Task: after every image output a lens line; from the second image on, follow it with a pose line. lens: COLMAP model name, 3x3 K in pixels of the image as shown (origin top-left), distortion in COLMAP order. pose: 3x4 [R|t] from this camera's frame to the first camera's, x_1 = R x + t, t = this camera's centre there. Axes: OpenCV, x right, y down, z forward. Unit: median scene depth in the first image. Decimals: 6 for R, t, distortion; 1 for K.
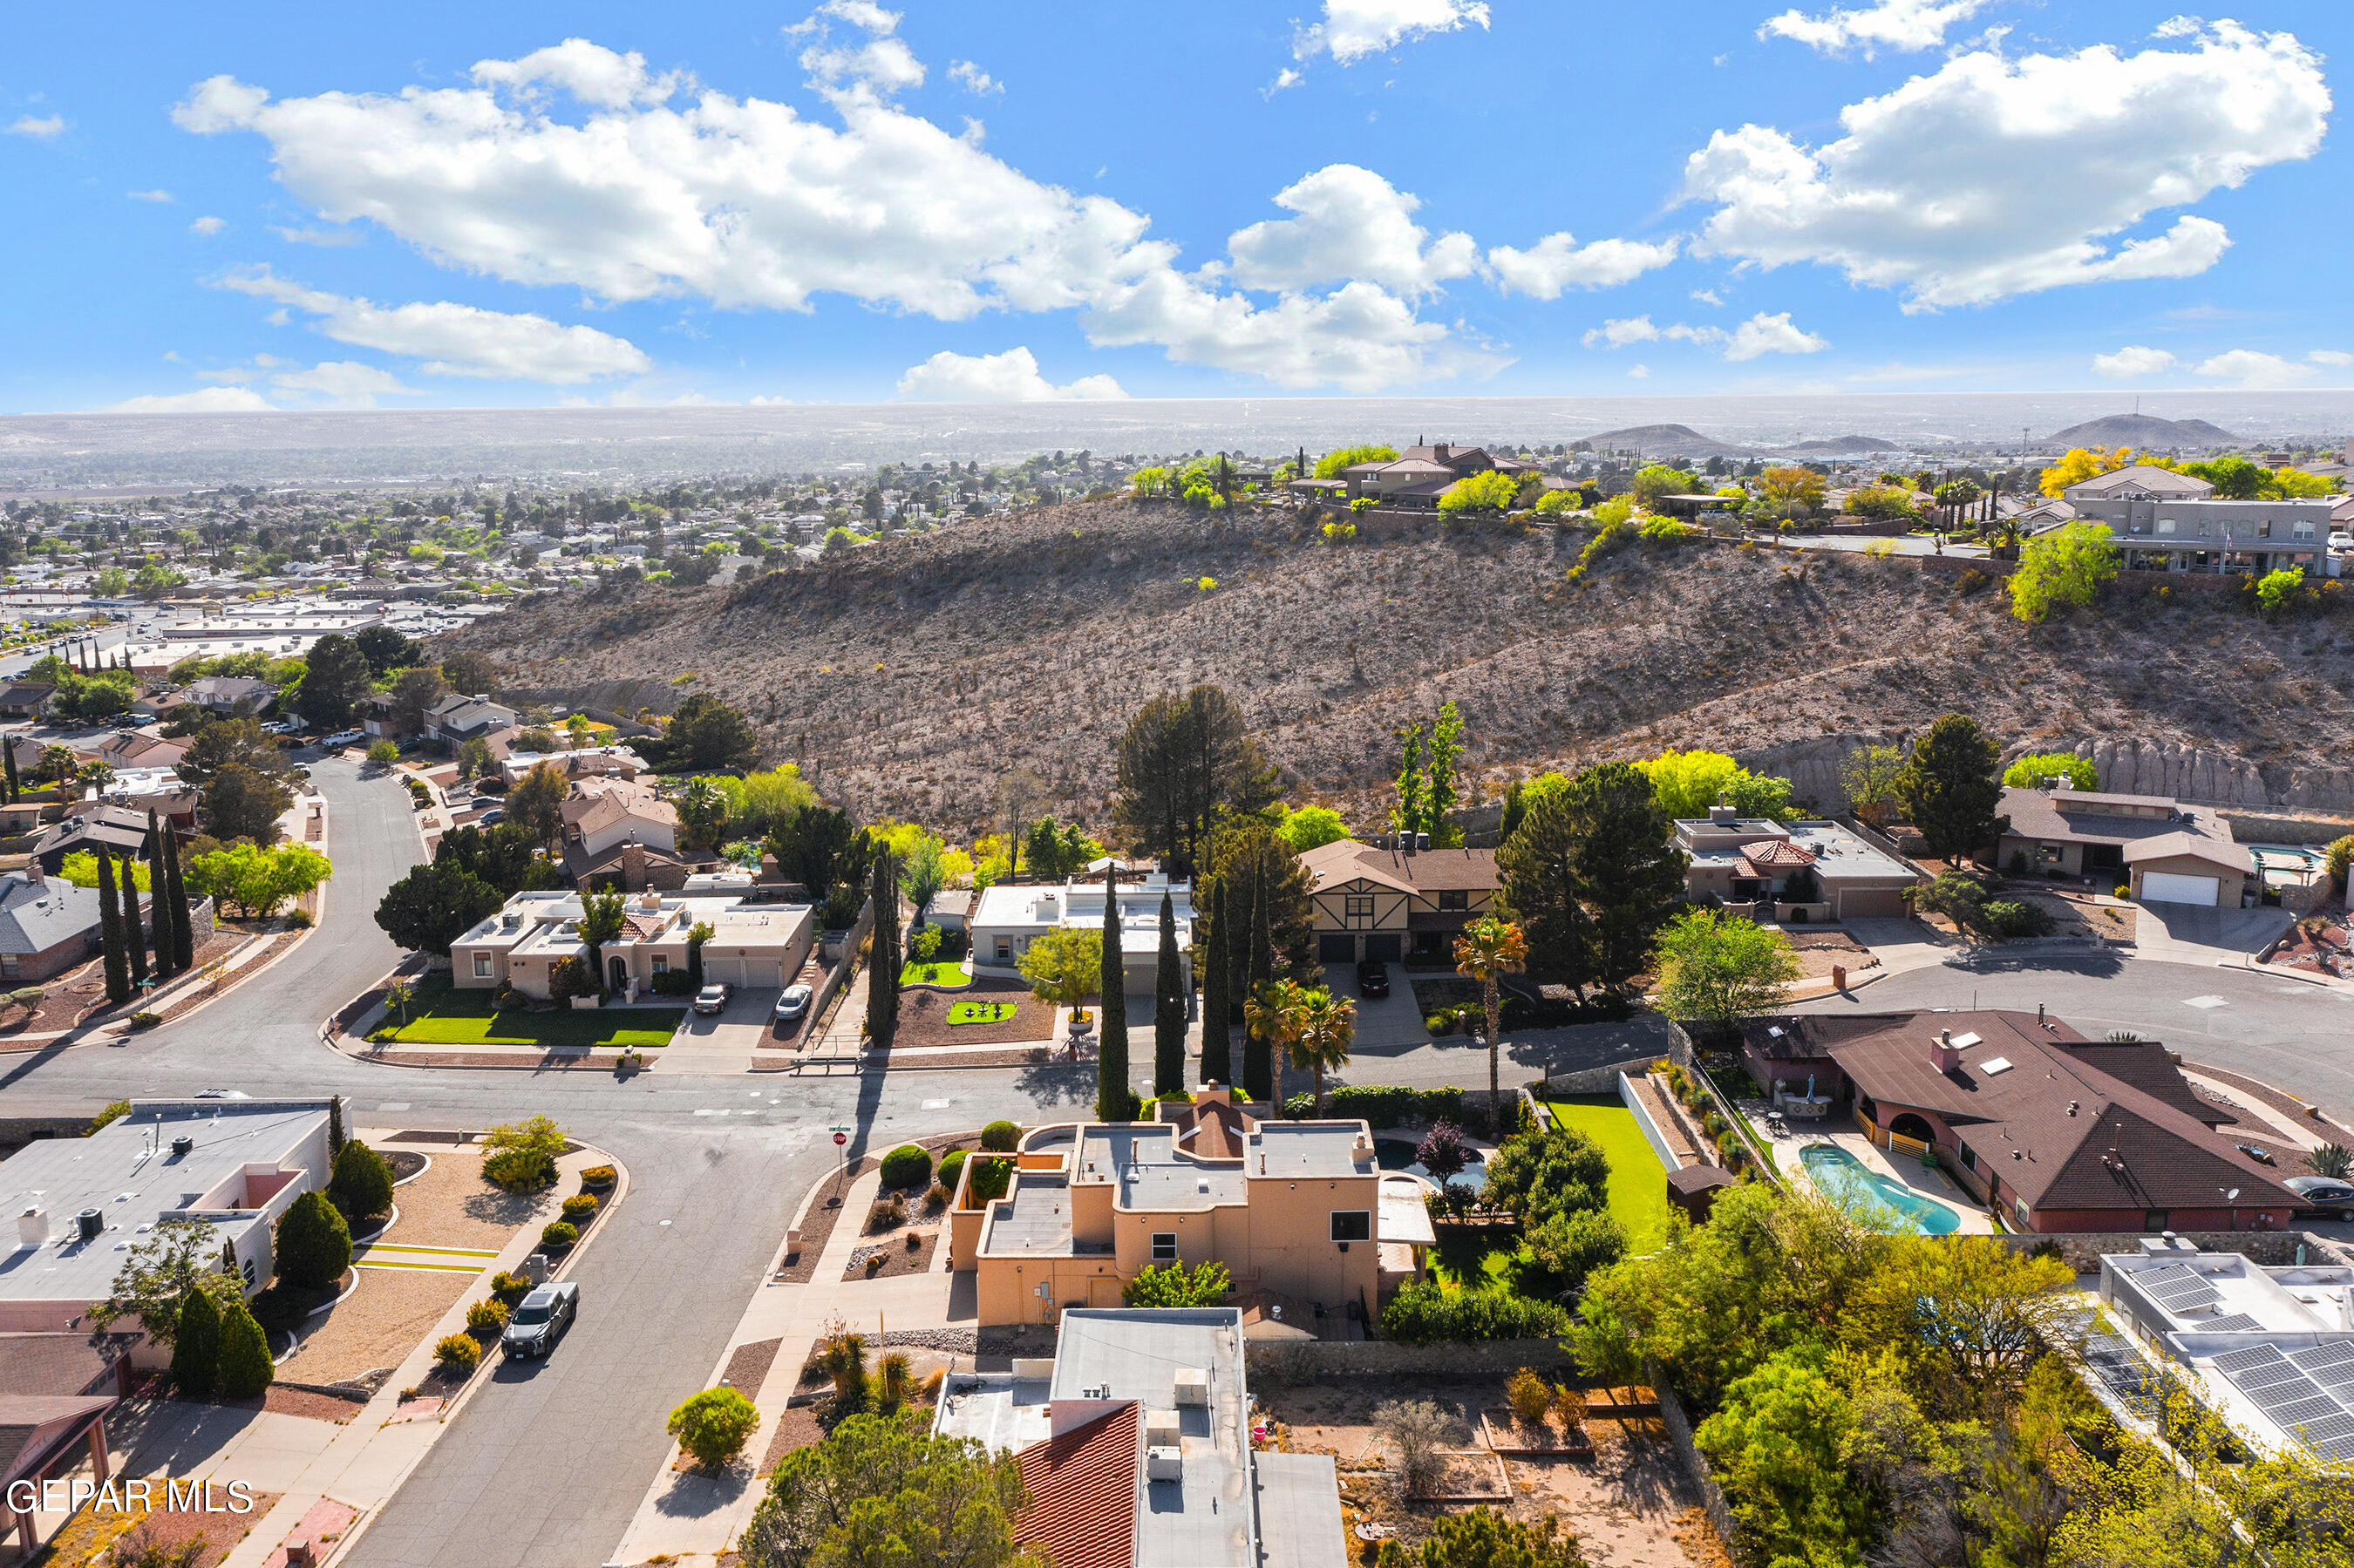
lens RADIAL K [[1884.4, 0, 1188.0], [0, 1884.4, 771.9], [0, 0, 1]] dist [-0.010997, -0.000055]
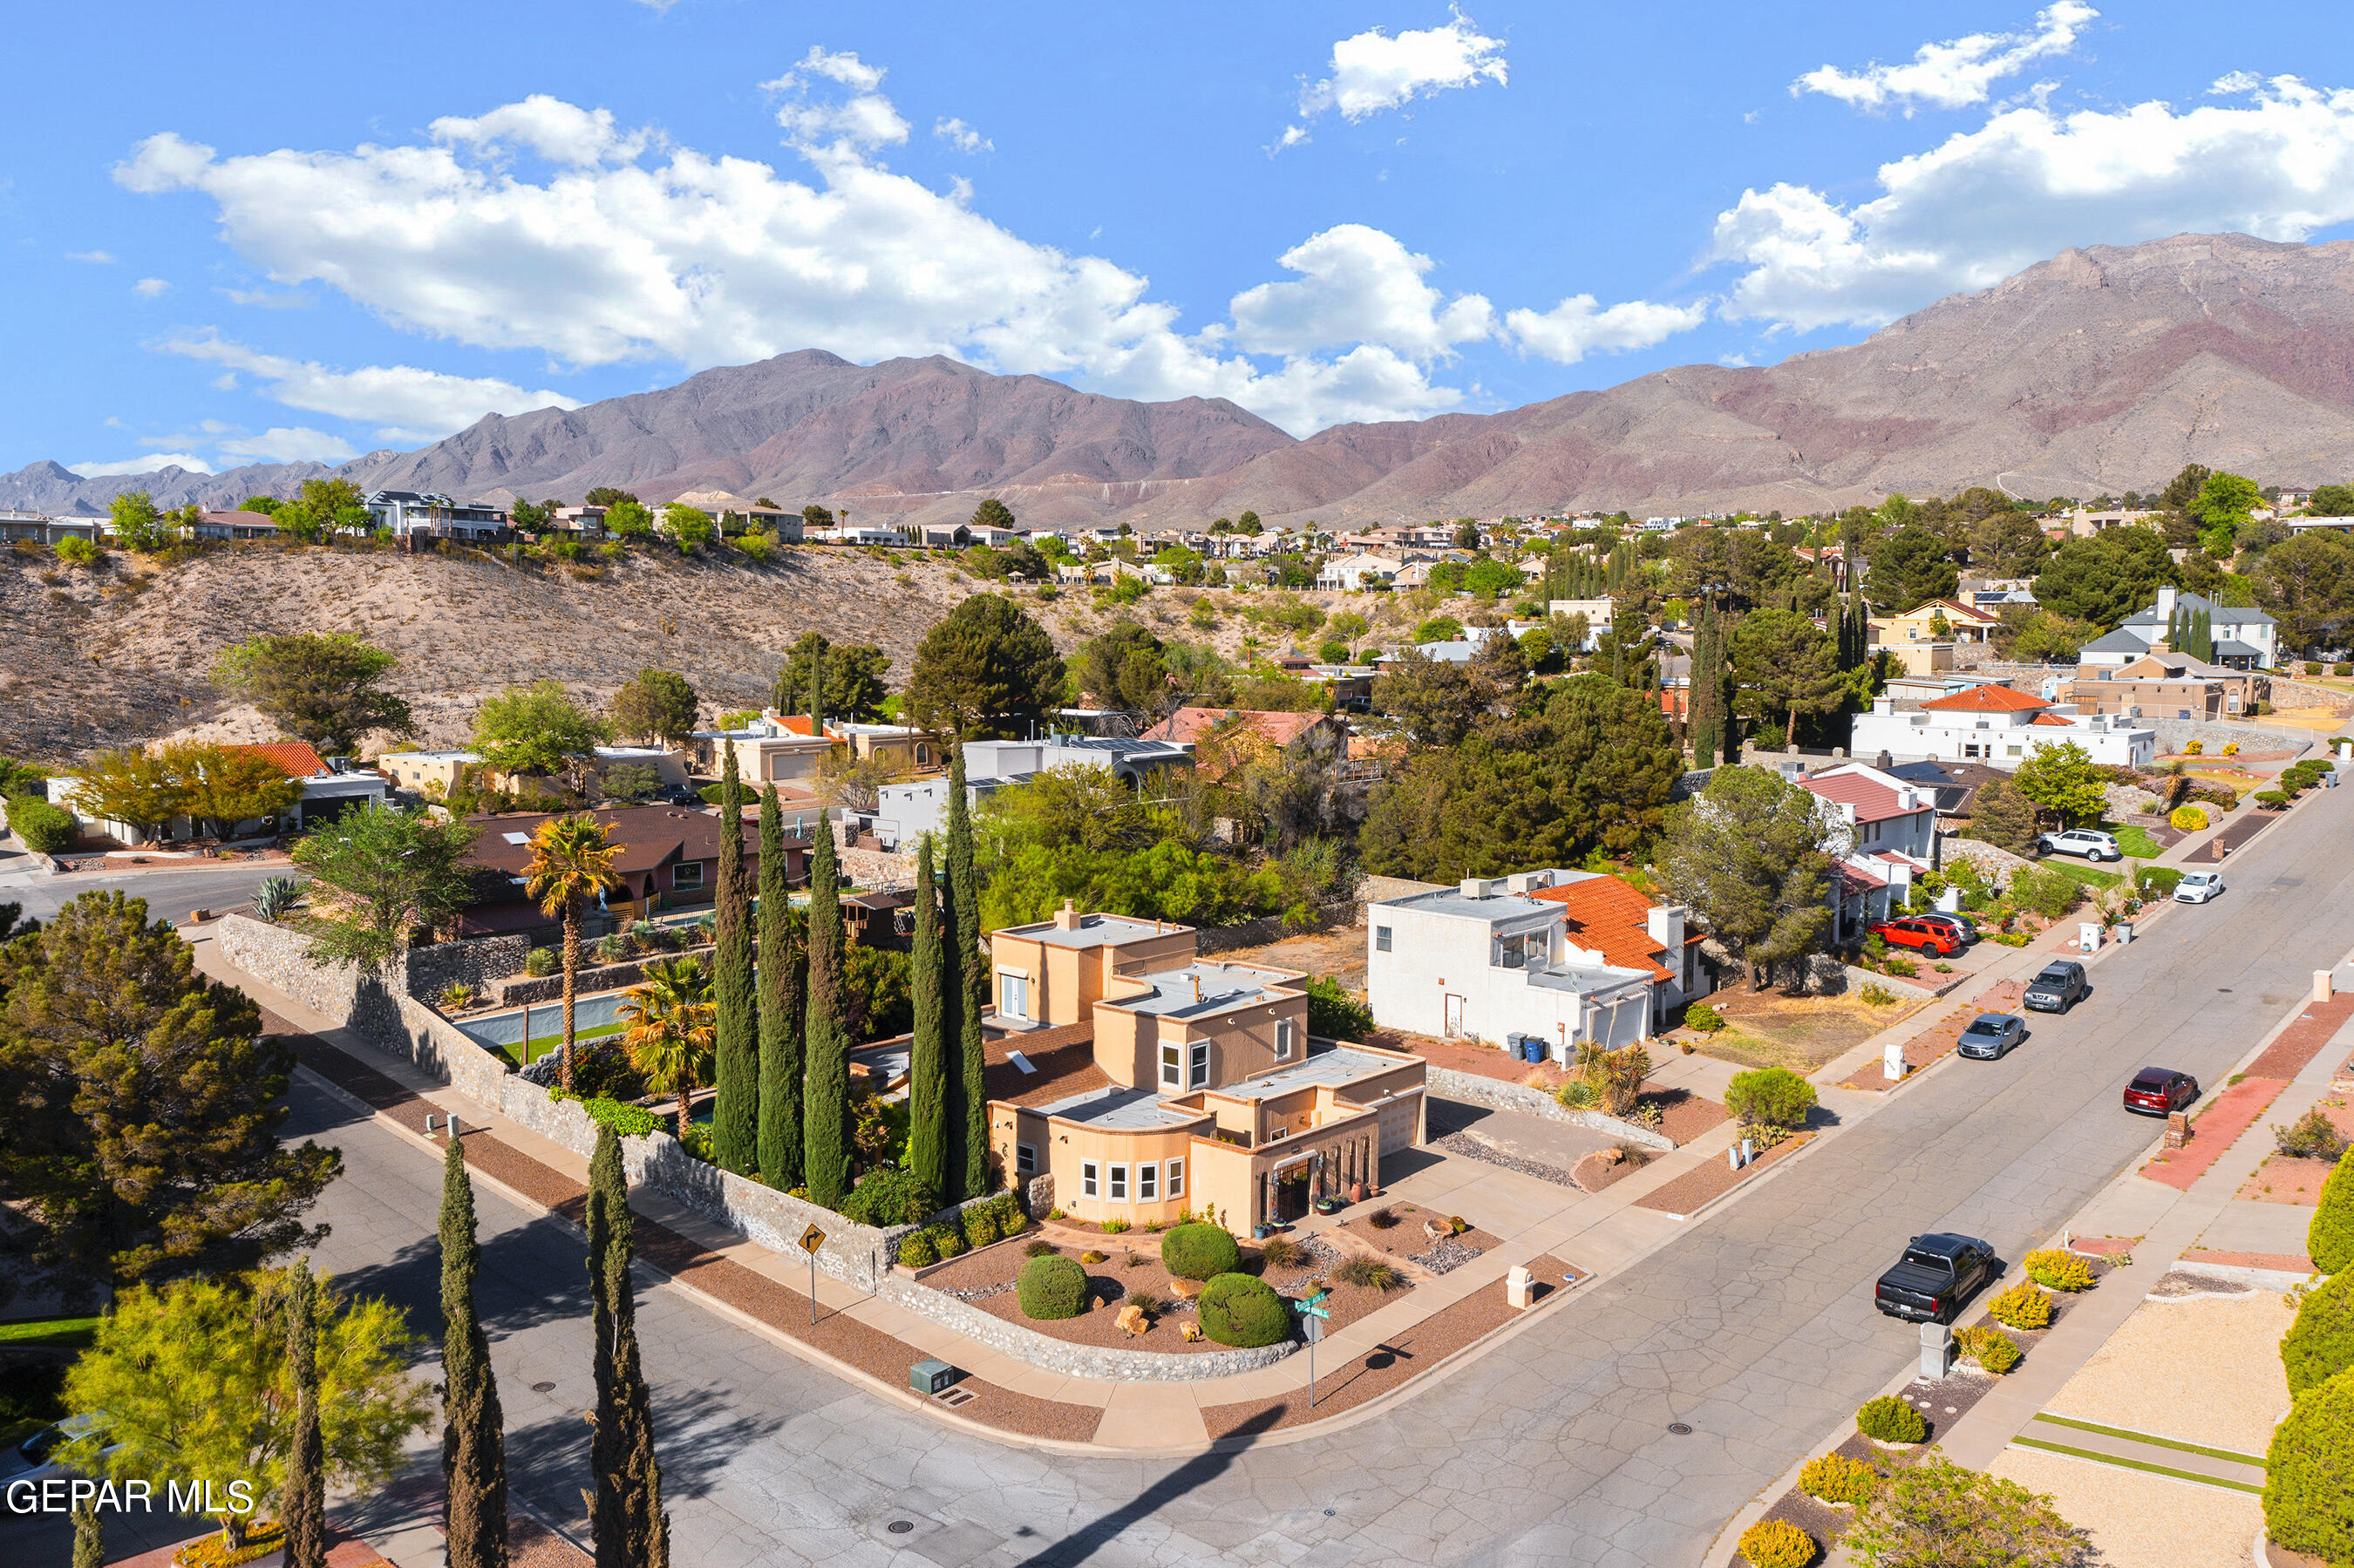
lens RADIAL K [[1845.5, 0, 1202.6], [0, 1845.5, 778.1], [0, 0, 1]] dist [-0.019306, 0.004405]
pose [[-0.746171, -0.060298, 0.663018, -0.538588], [0.130255, 0.963421, 0.234208, -0.073839], [-0.652888, 0.261120, -0.711023, 1.492595]]
